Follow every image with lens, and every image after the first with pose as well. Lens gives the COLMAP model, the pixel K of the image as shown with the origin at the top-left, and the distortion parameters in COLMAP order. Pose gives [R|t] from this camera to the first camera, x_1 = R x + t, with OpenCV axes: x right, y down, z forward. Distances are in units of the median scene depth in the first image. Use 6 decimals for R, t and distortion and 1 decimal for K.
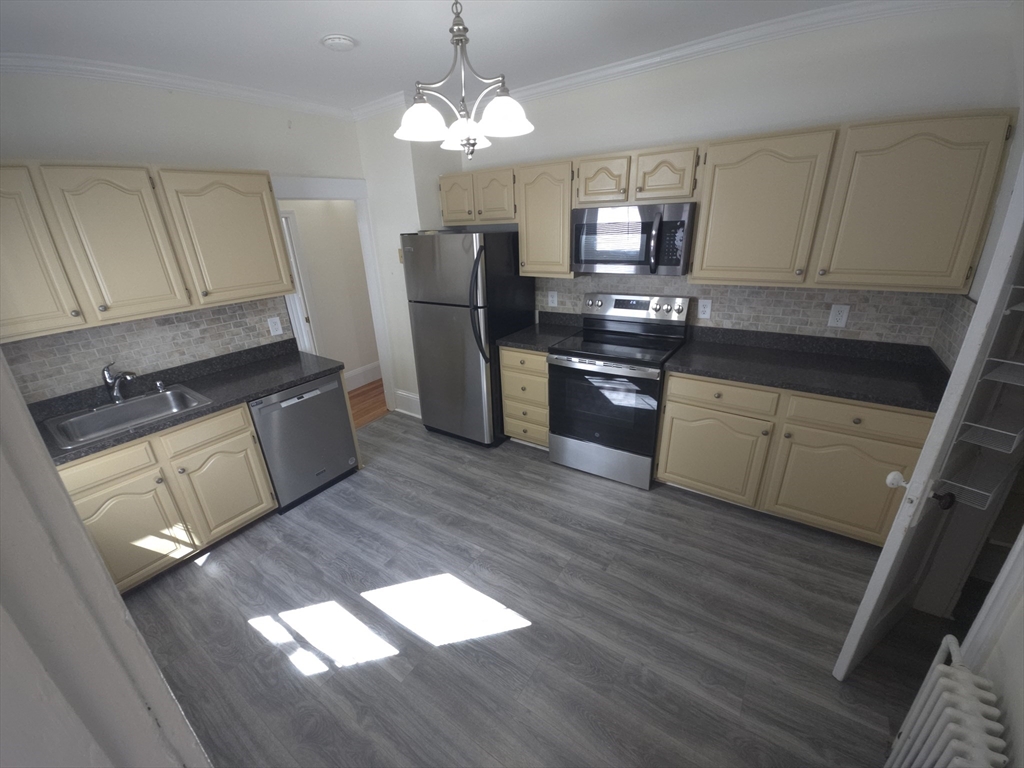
lens RADIAL K [[404.2, 0, 510.4], [0, 404.2, 384.9], [0, 0, 1]] dist [-0.011853, -0.001829]
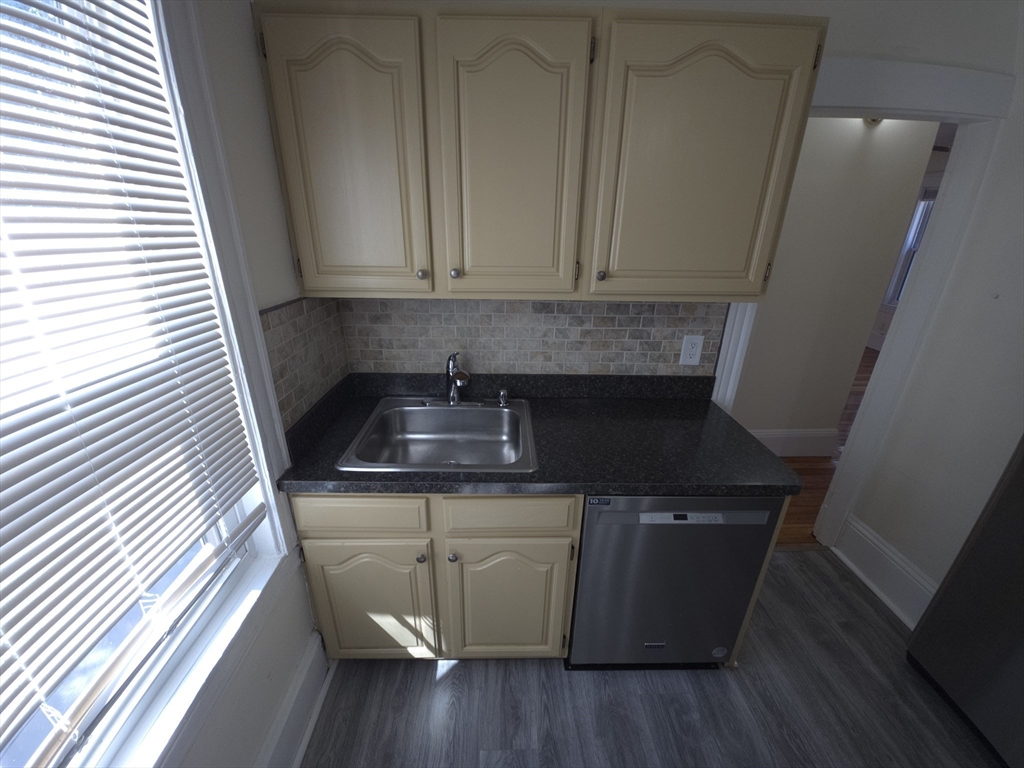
lens RADIAL K [[404.2, 0, 510.5], [0, 404.2, 383.6], [0, 0, 1]] dist [-0.011853, -0.001829]
pose [[0.576839, 0.344728, -0.740553, -0.350790], [-0.339499, 0.925754, 0.166493, -0.130941], [0.742965, 0.155378, 0.651046, 0.533169]]
